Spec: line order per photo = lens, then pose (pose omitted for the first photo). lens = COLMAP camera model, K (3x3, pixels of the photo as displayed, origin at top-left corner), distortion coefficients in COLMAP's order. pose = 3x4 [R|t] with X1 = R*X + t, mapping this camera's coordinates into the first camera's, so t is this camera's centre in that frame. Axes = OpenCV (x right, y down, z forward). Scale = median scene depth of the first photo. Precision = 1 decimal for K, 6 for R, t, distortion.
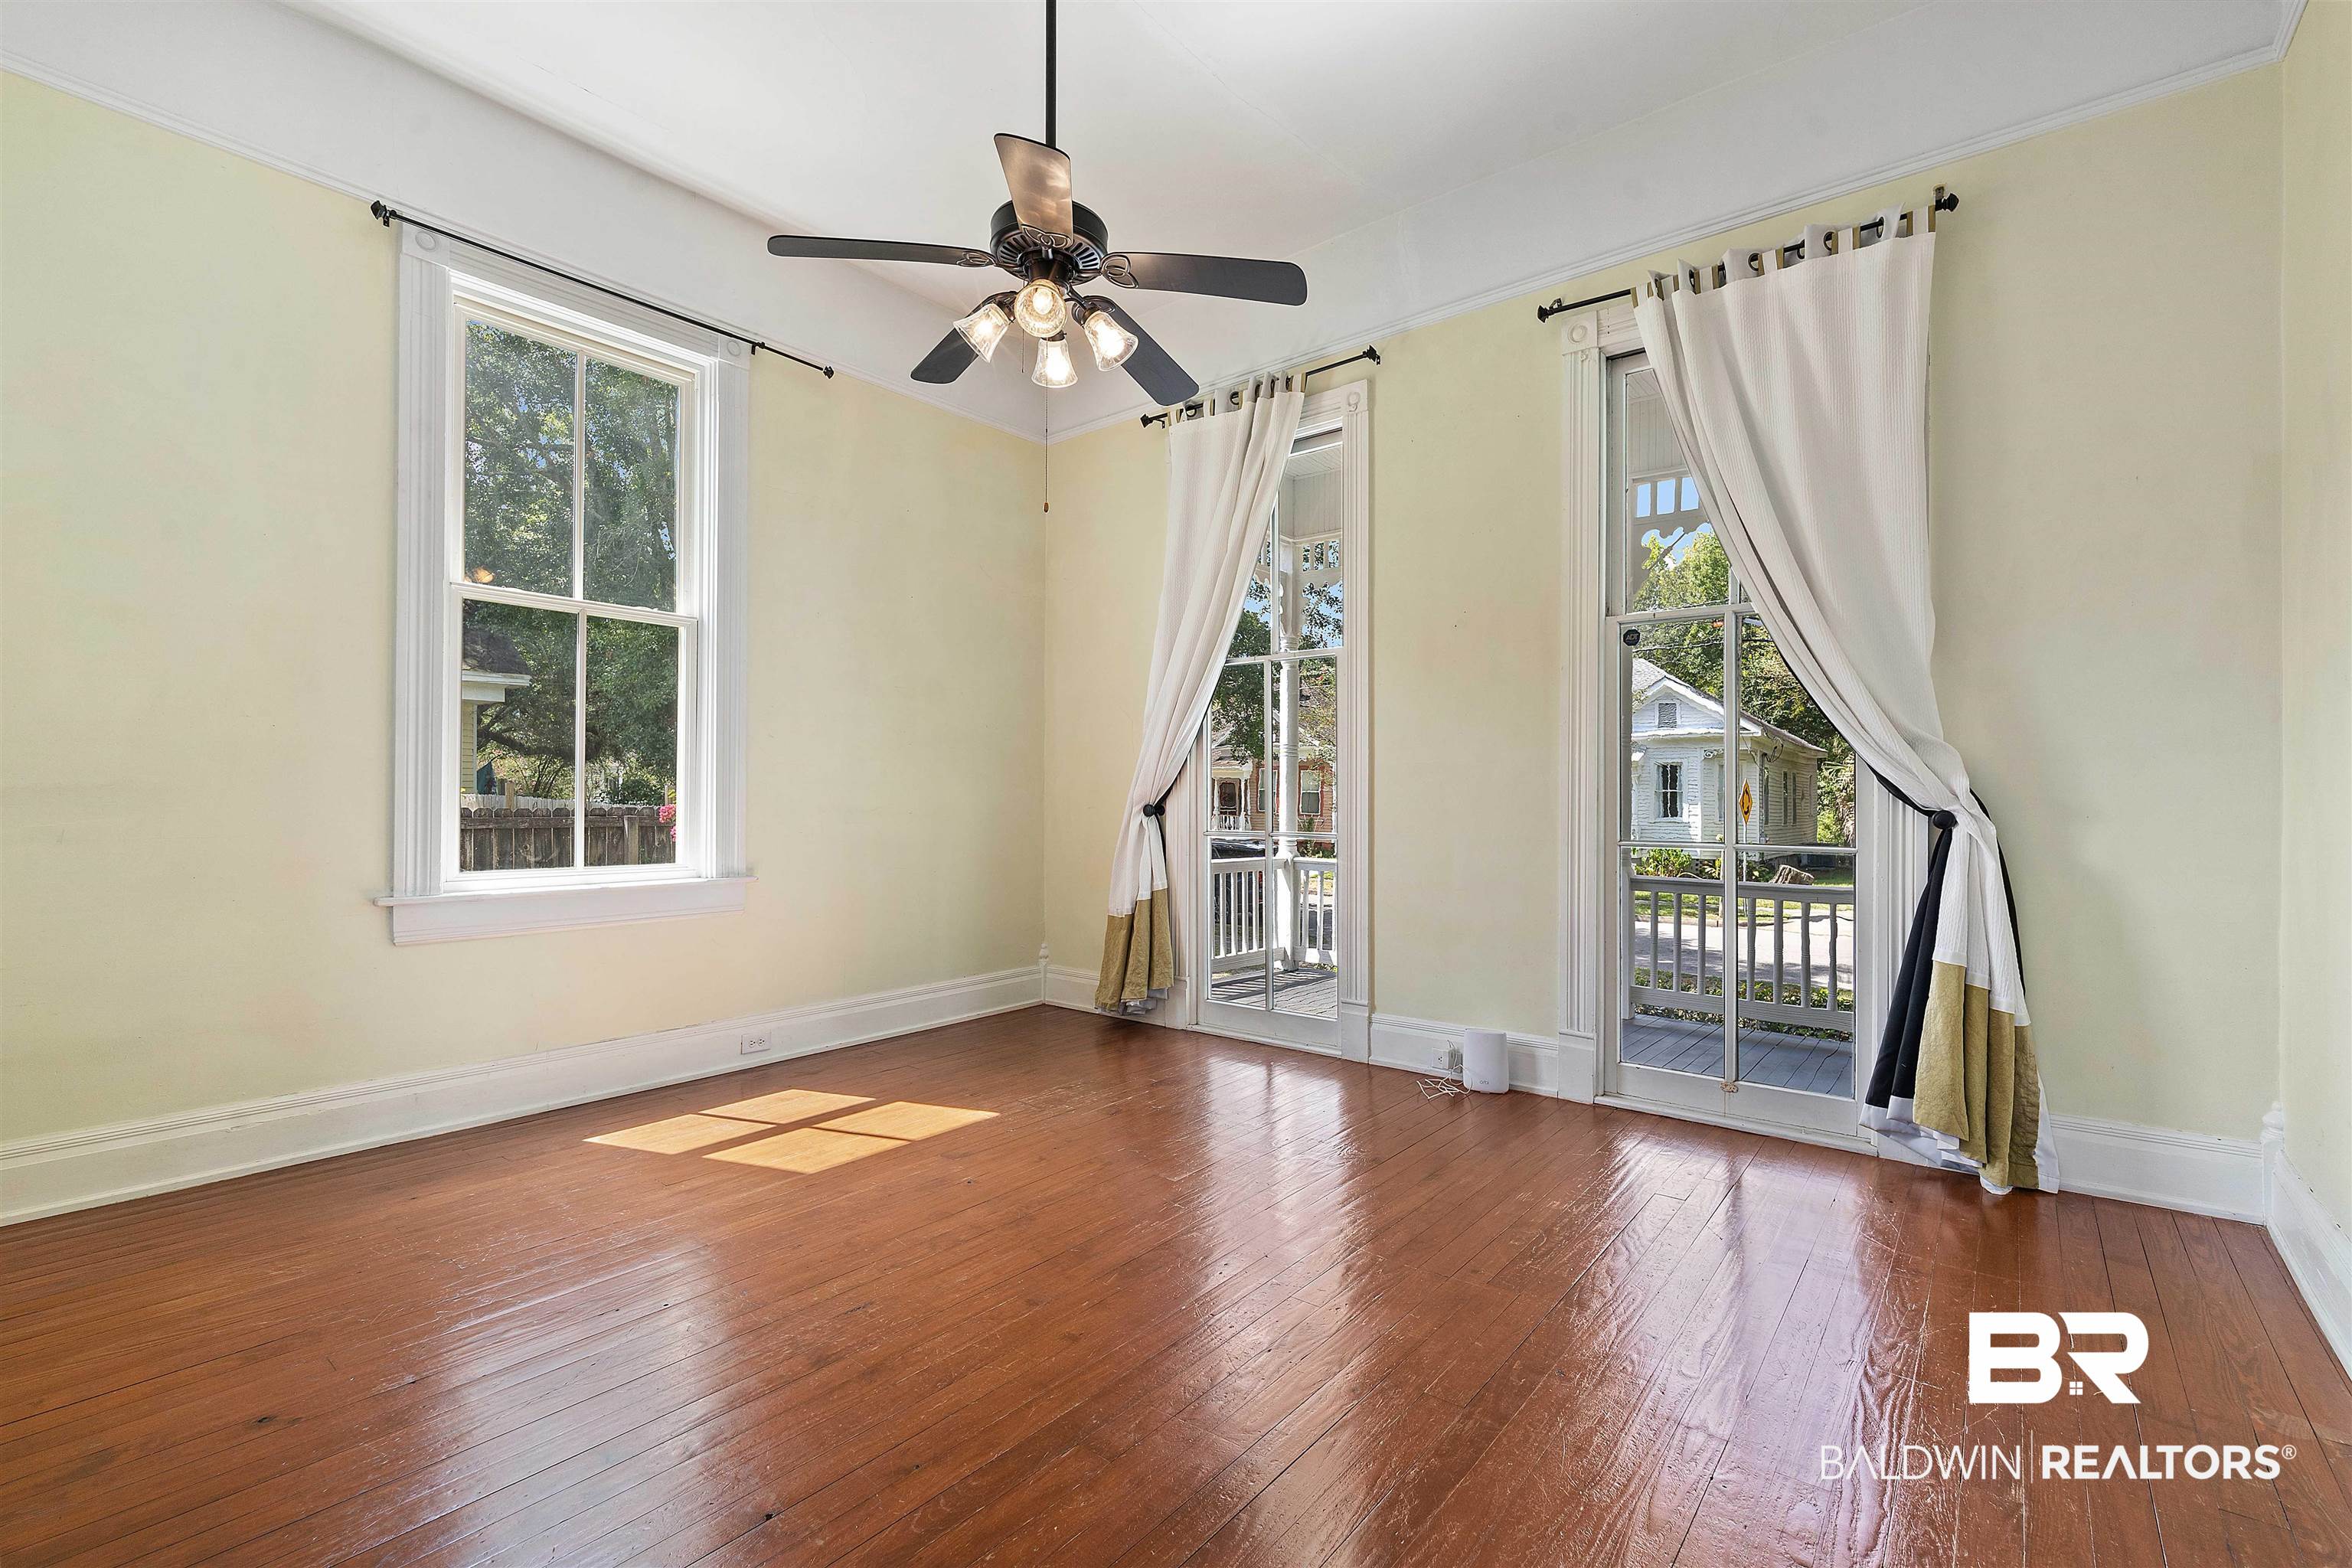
lens RADIAL K [[1023.4, 0, 1189.1], [0, 1023.4, 772.3], [0, 0, 1]] dist [-0.001725, -0.000210]
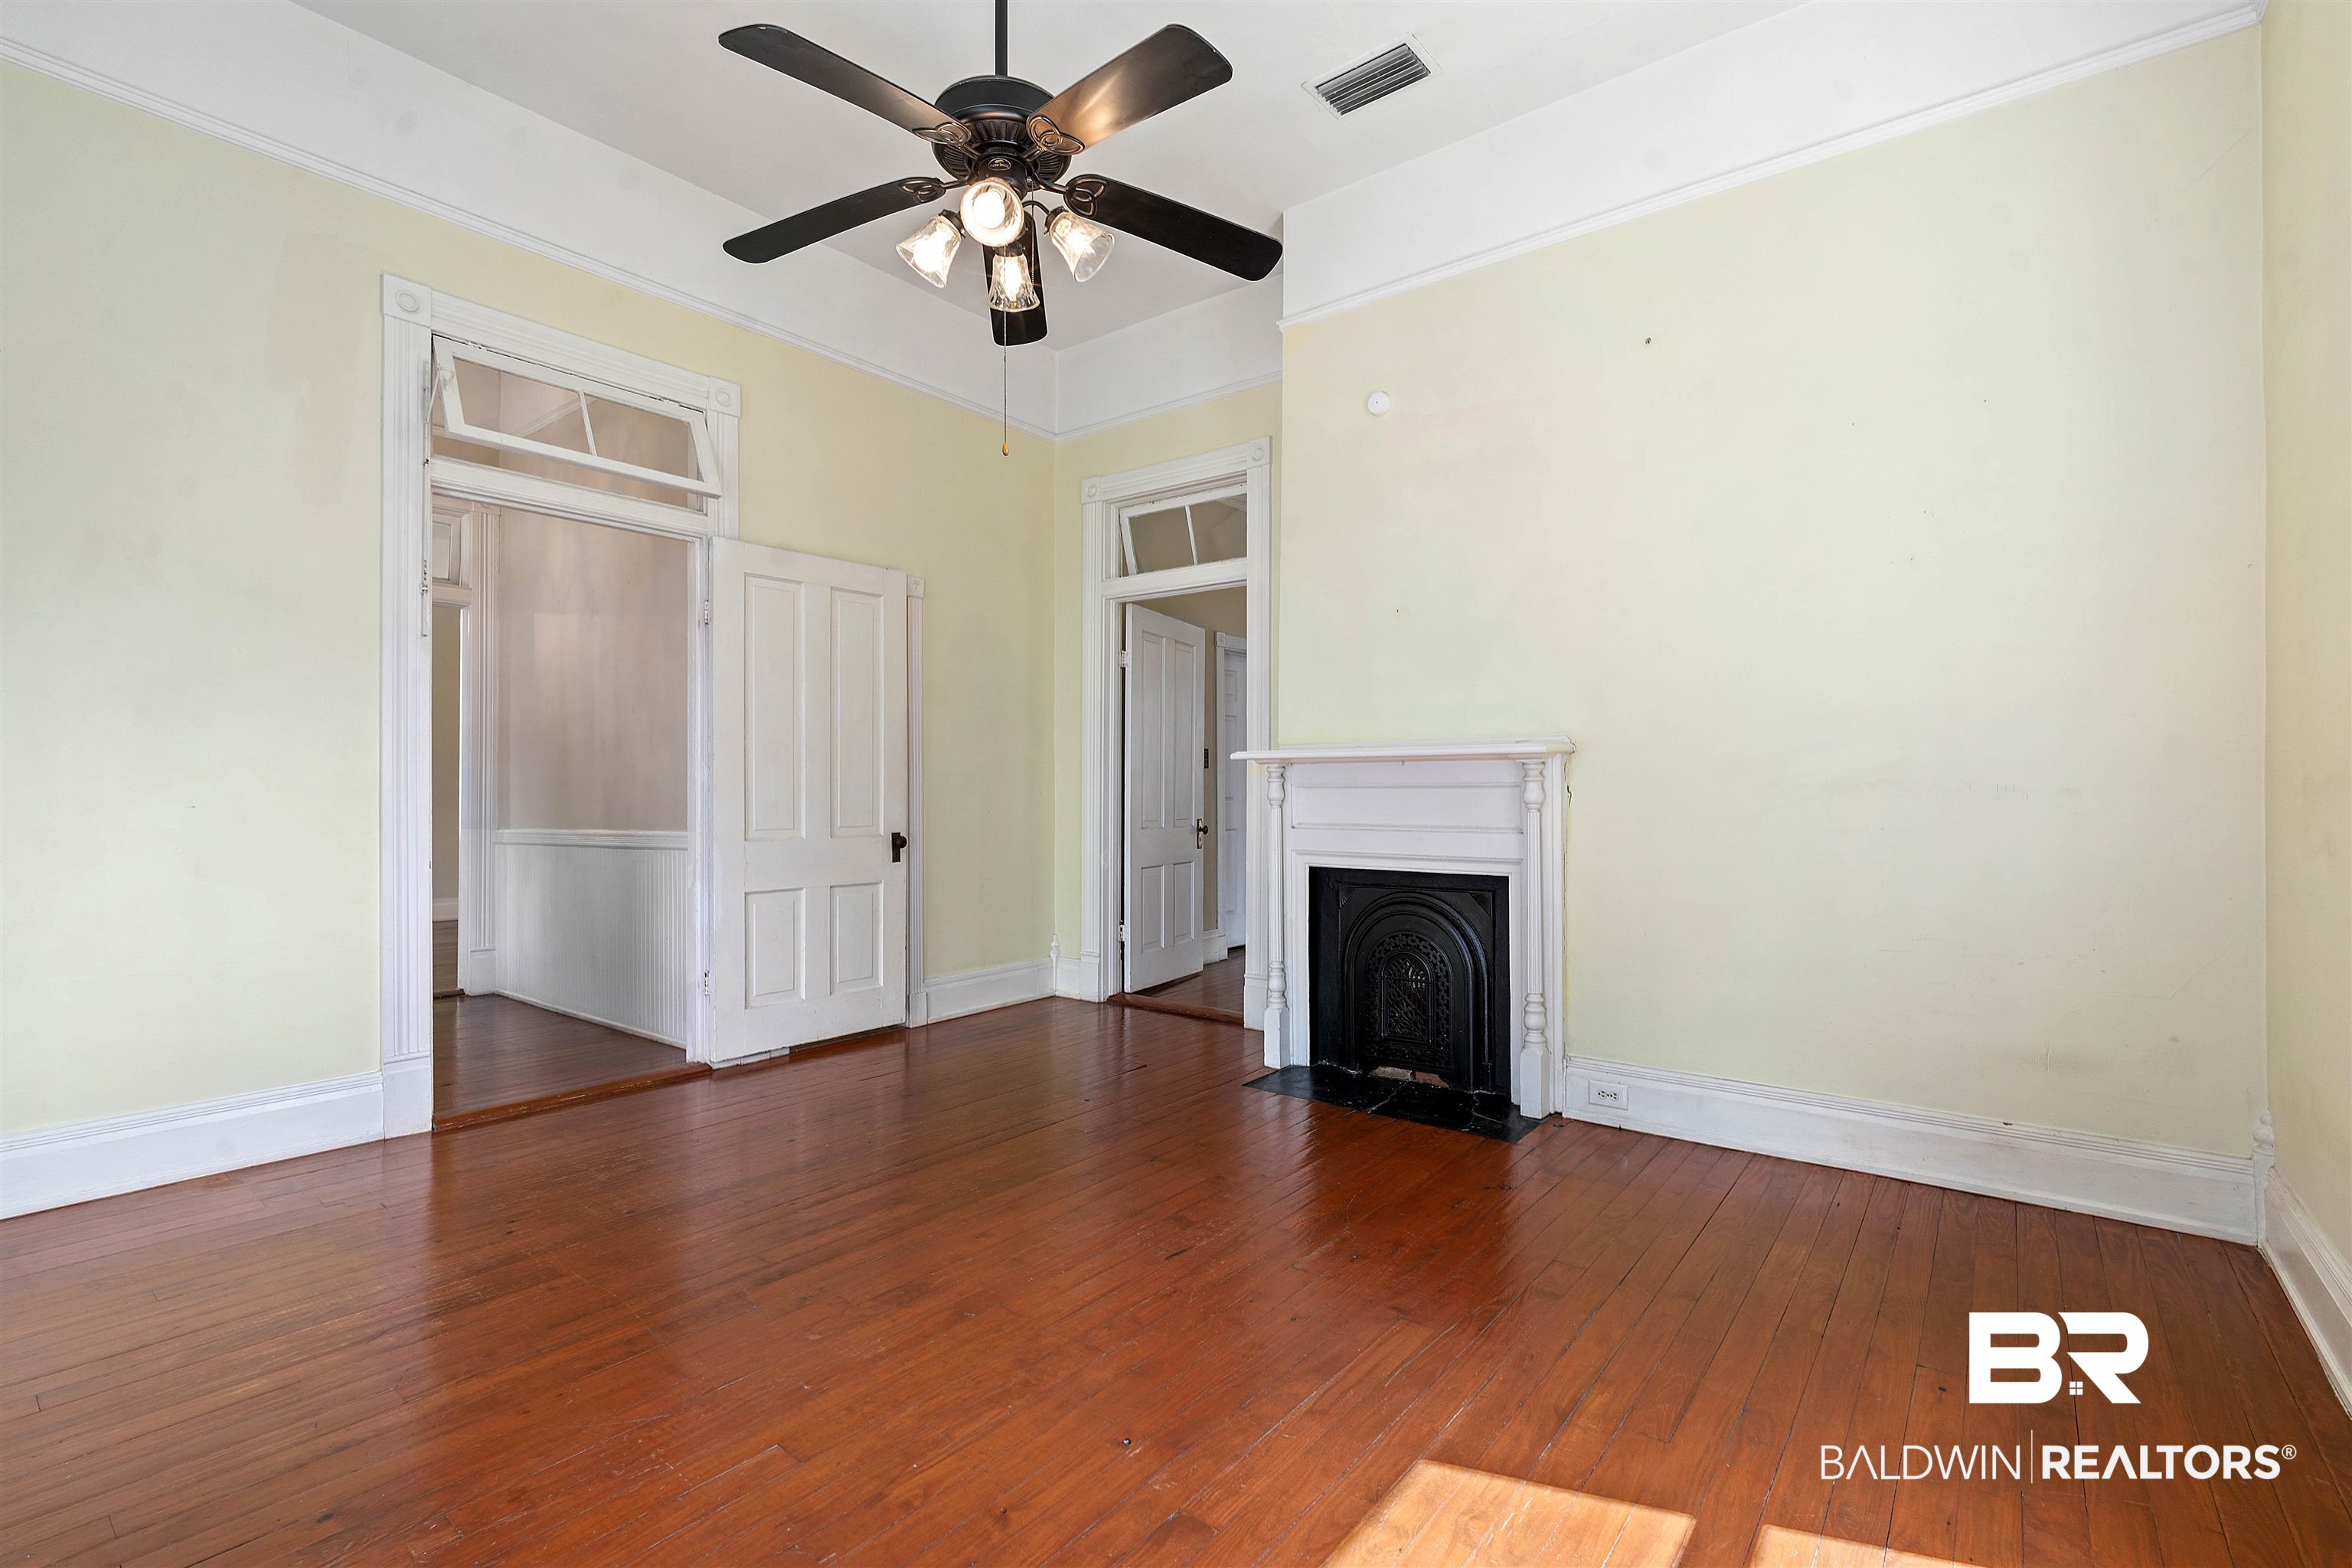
lens RADIAL K [[1023.4, 0, 1189.1], [0, 1023.4, 772.3], [0, 0, 1]] dist [-0.001725, -0.000210]
pose [[-0.999825, 0.002921, -0.018471, -0.269496], [0.003649, 0.999213, -0.039506, 0.041980], [0.018341, -0.039566, -0.999049, 1.796686]]
